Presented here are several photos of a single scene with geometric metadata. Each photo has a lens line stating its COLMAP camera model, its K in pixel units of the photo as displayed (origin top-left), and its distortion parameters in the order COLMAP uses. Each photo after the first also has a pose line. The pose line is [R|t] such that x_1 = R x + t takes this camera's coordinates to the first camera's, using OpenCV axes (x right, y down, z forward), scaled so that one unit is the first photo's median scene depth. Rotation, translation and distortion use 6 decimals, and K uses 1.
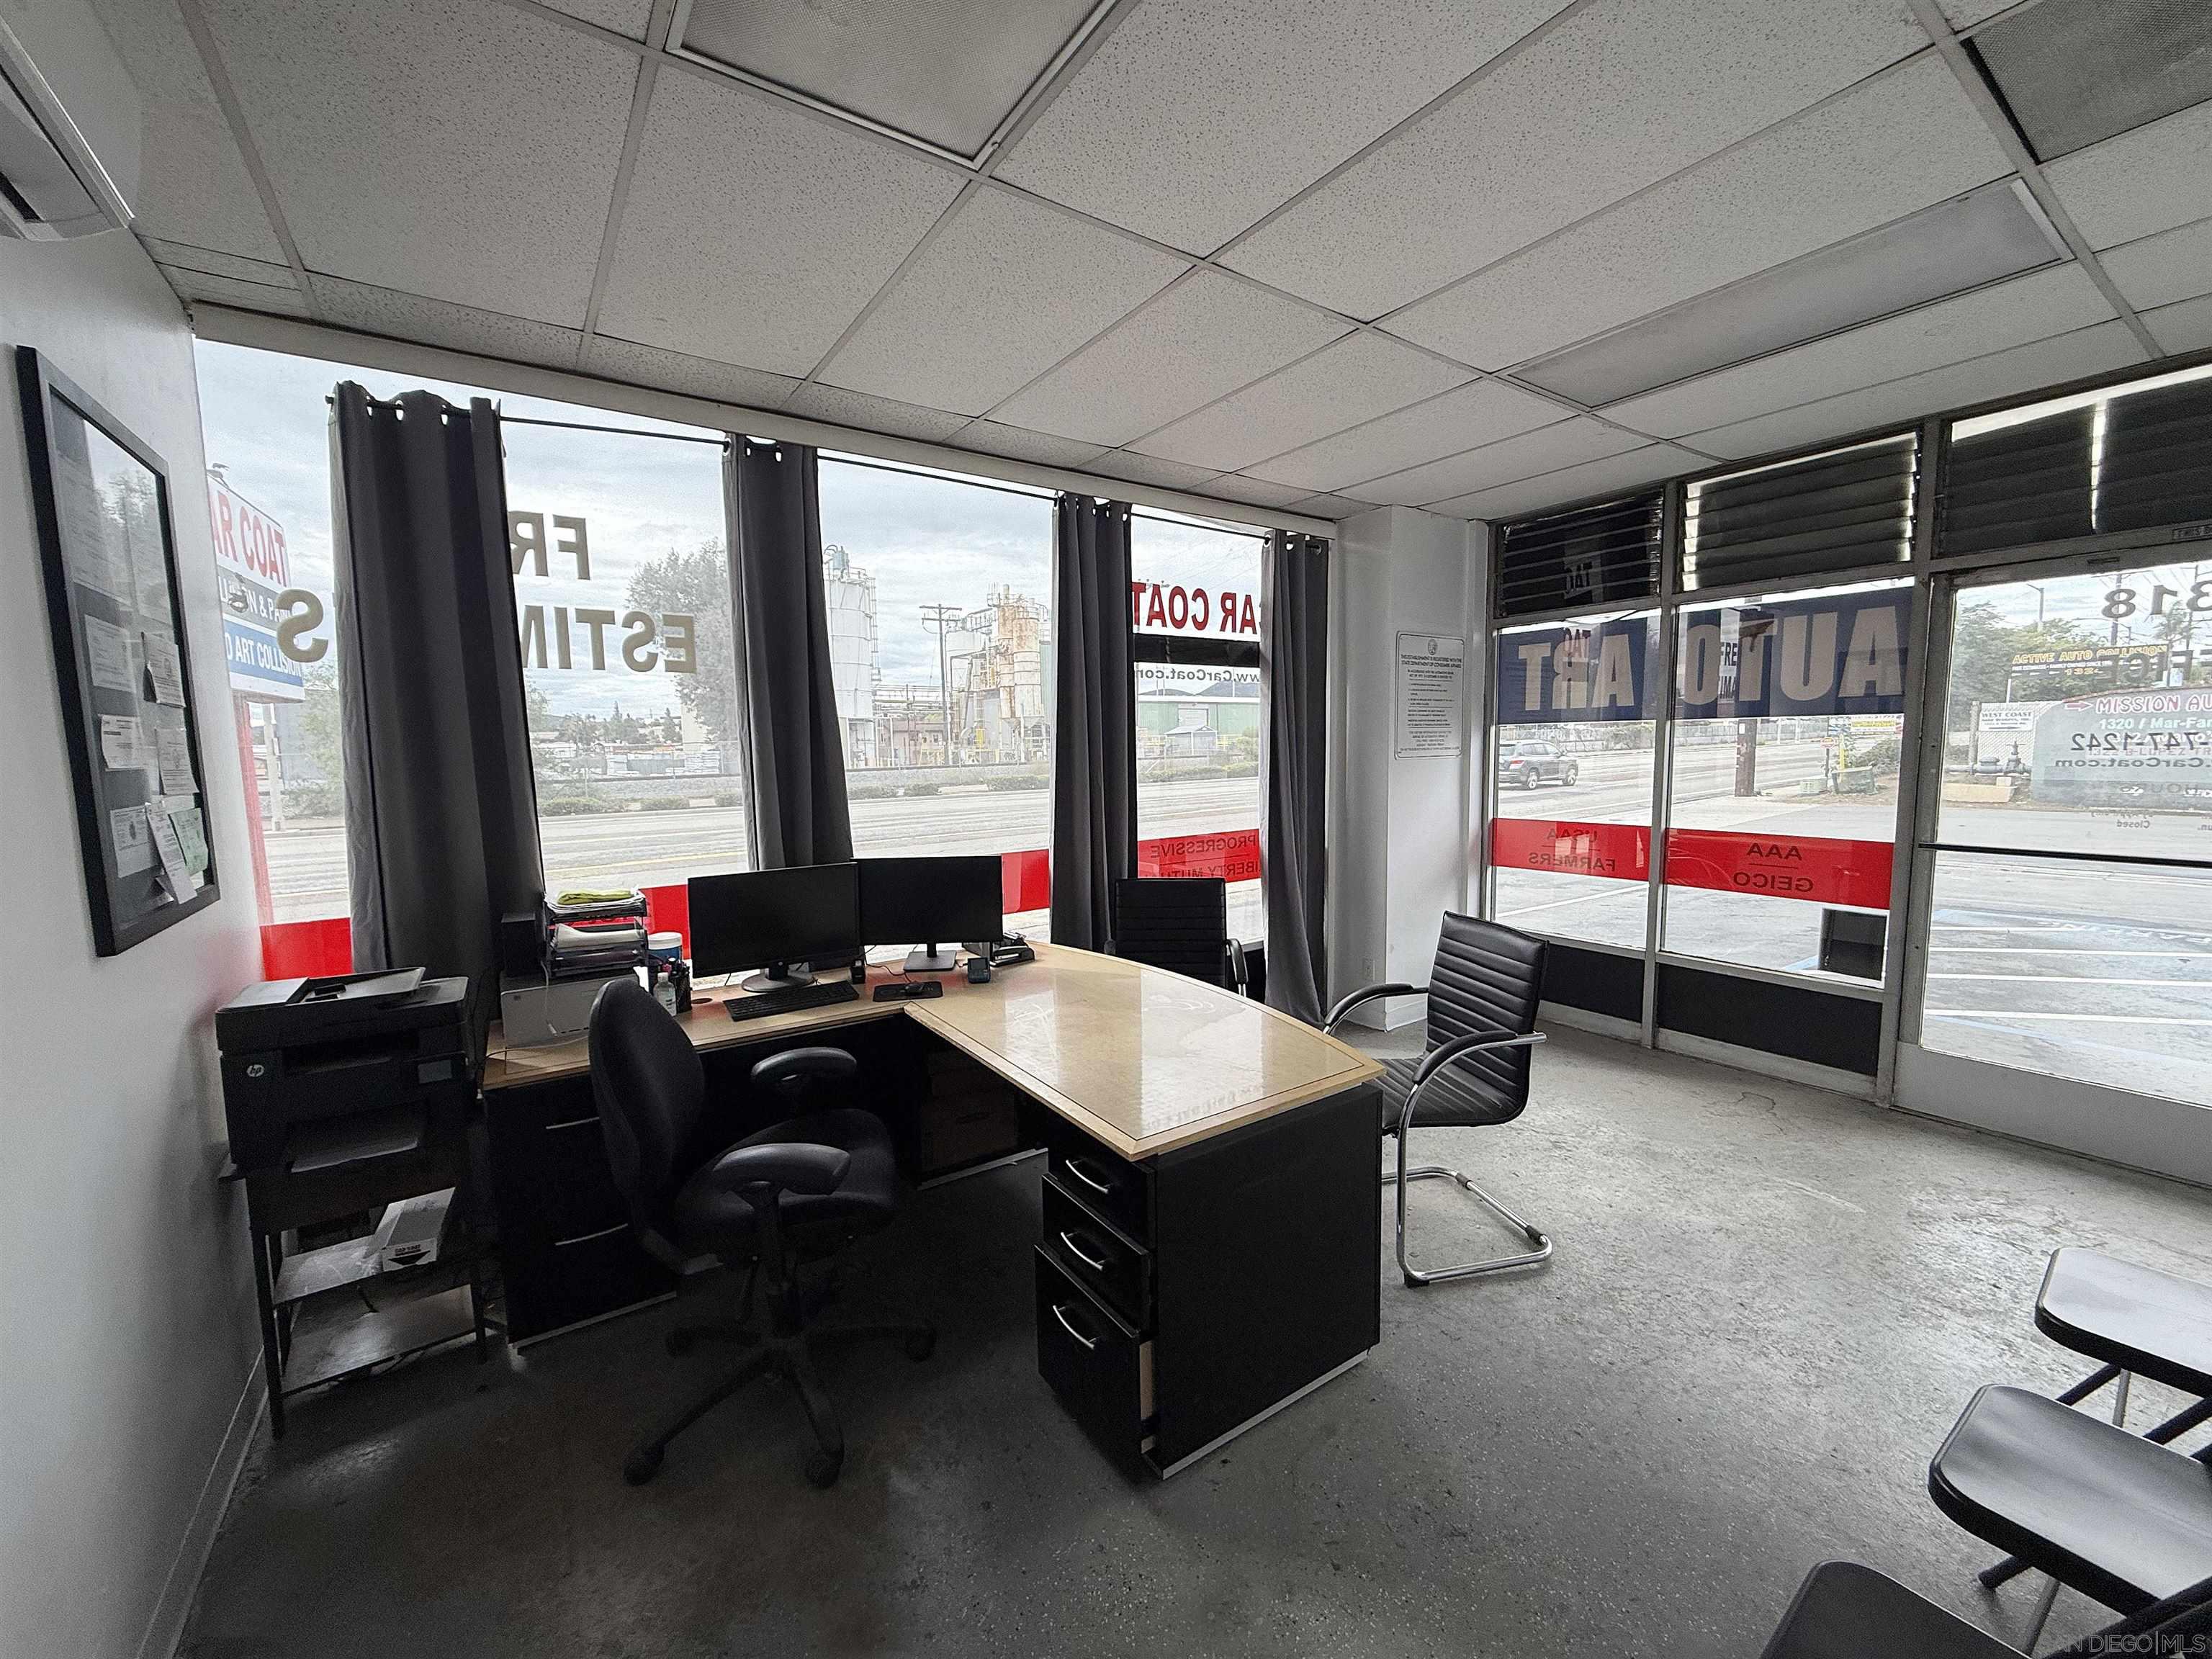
lens RADIAL K [[866.8, 0, 1102.1], [0, 866.8, 834.8], [0, 0, 1]] dist [-0.004398, -0.000389]
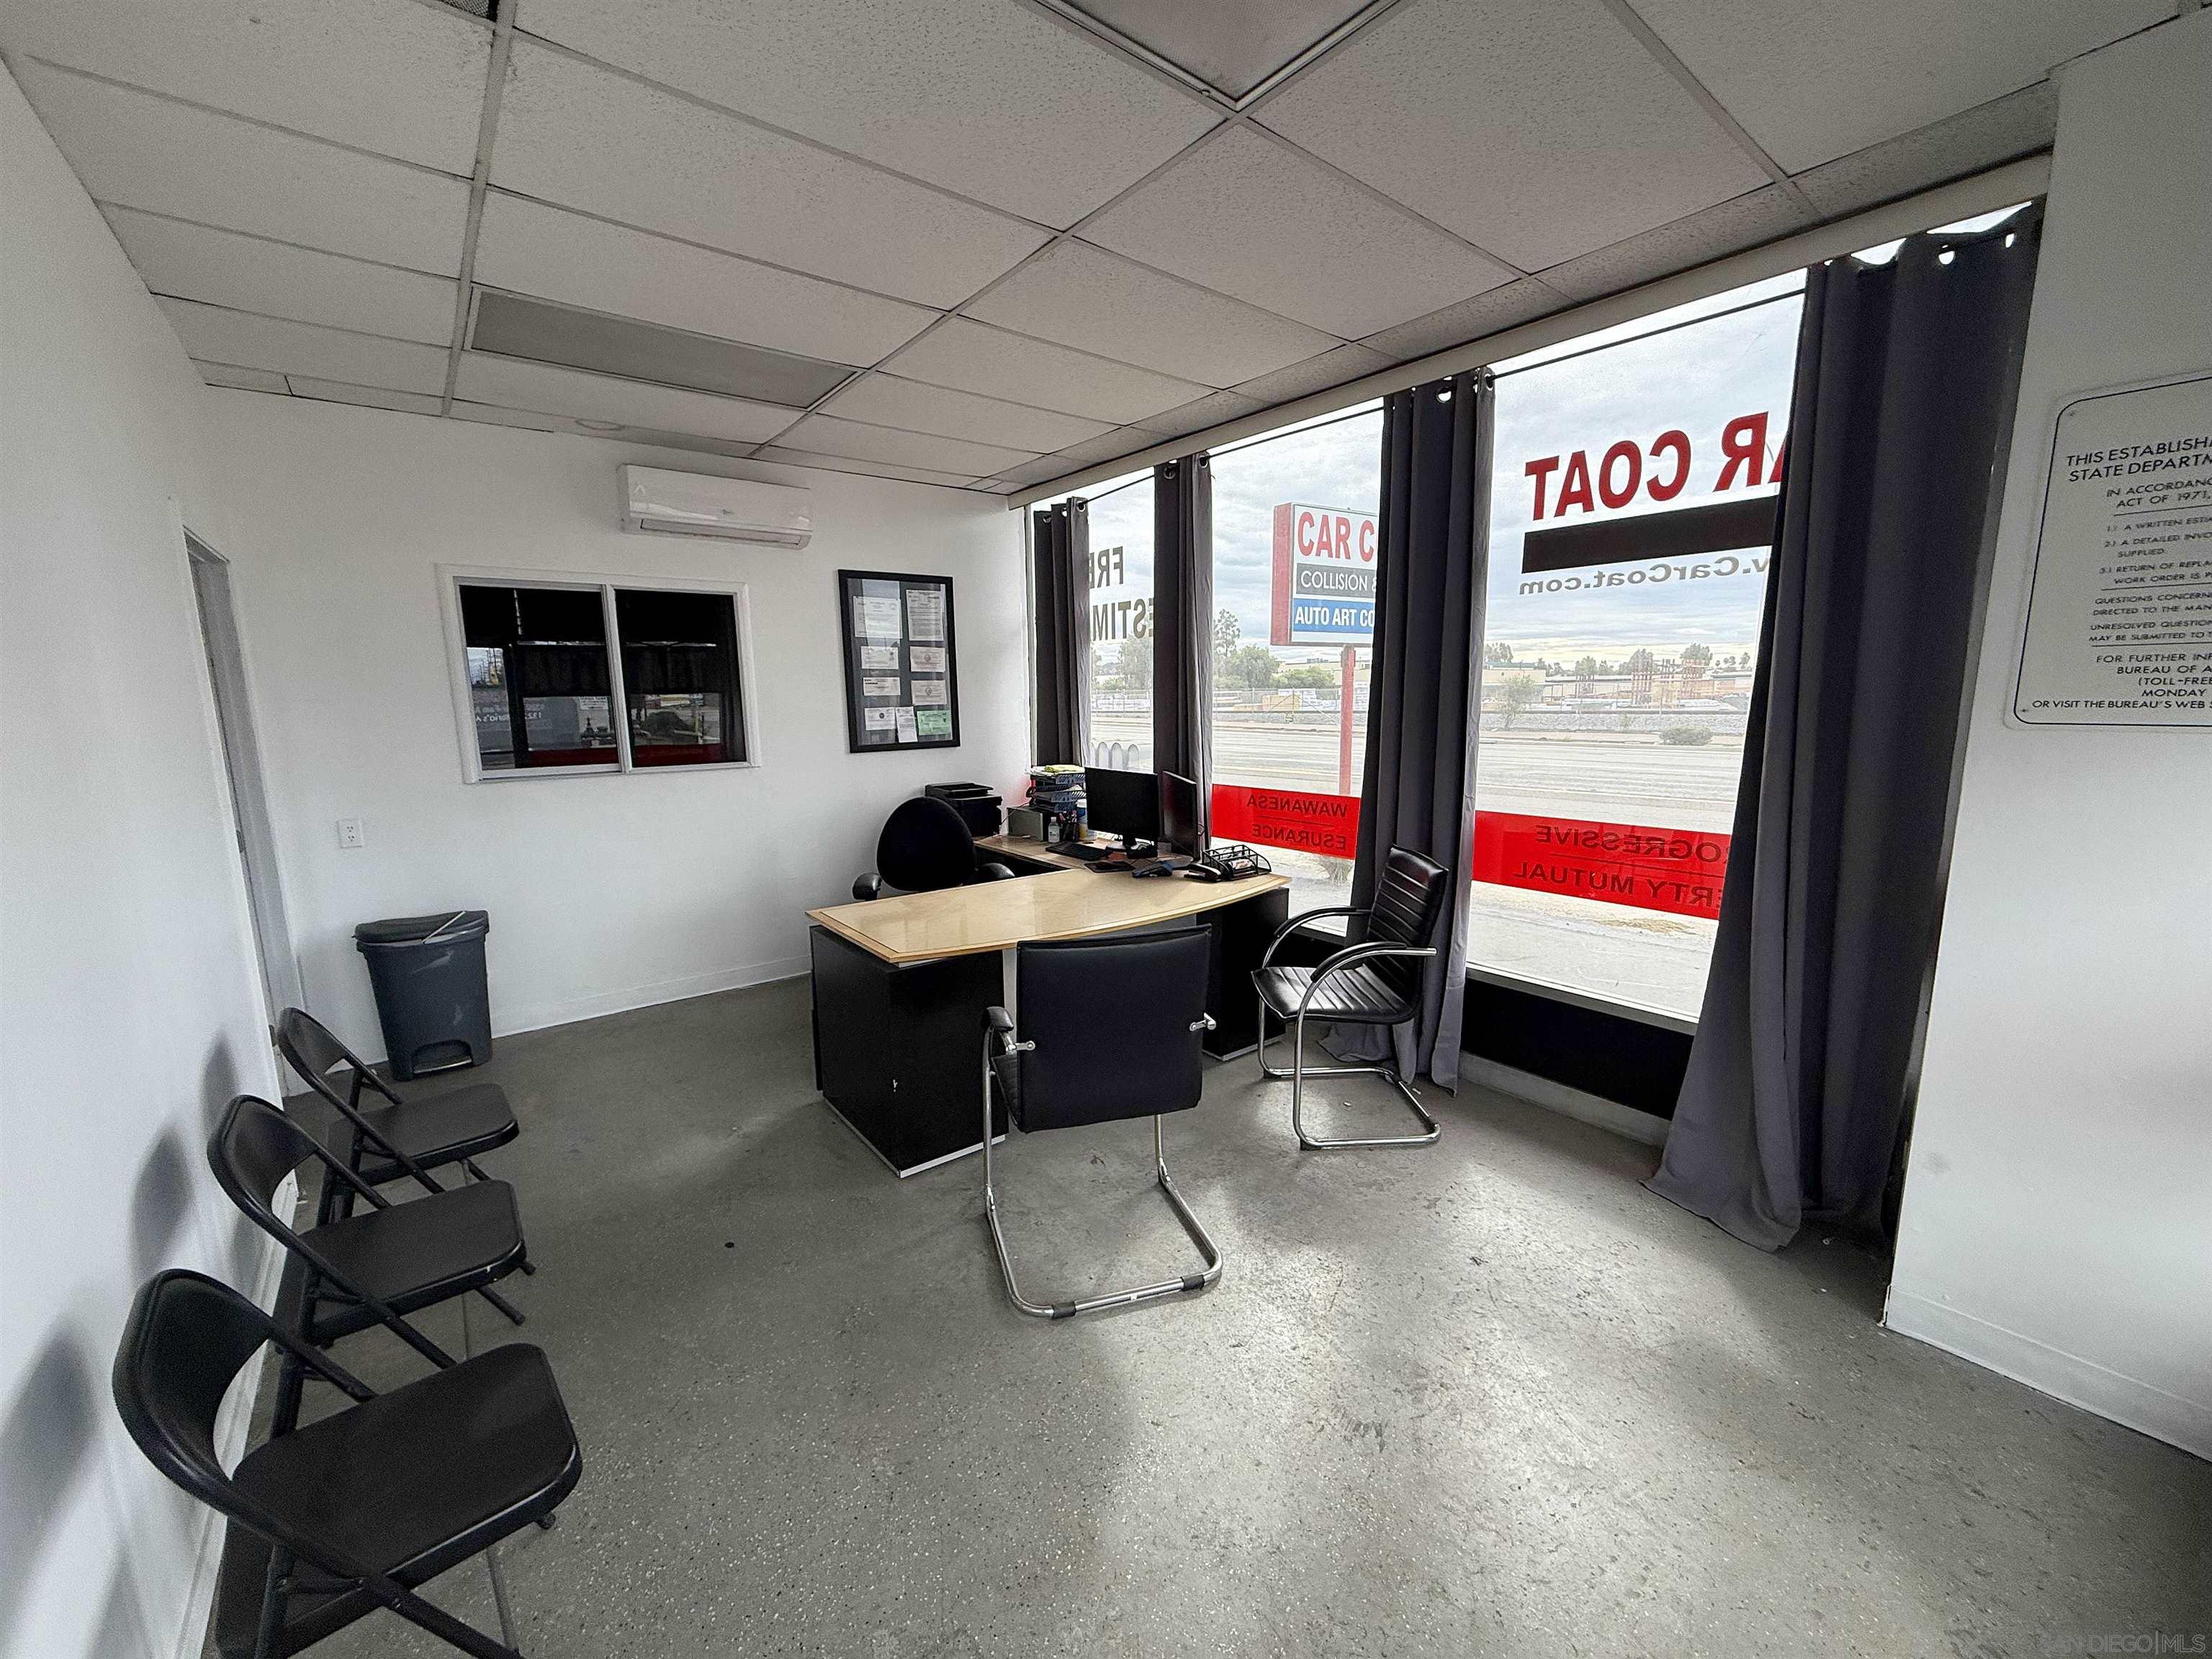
lens RADIAL K [[866.8, 0, 1102.1], [0, 866.8, 834.8], [0, 0, 1]] dist [-0.004398, -0.000389]
pose [[0.081172, 0.177628, -0.980744, 0.821395], [-0.093014, 0.981047, 0.169985, -0.075298], [0.992350, 0.077425, 0.096156, 0.620681]]
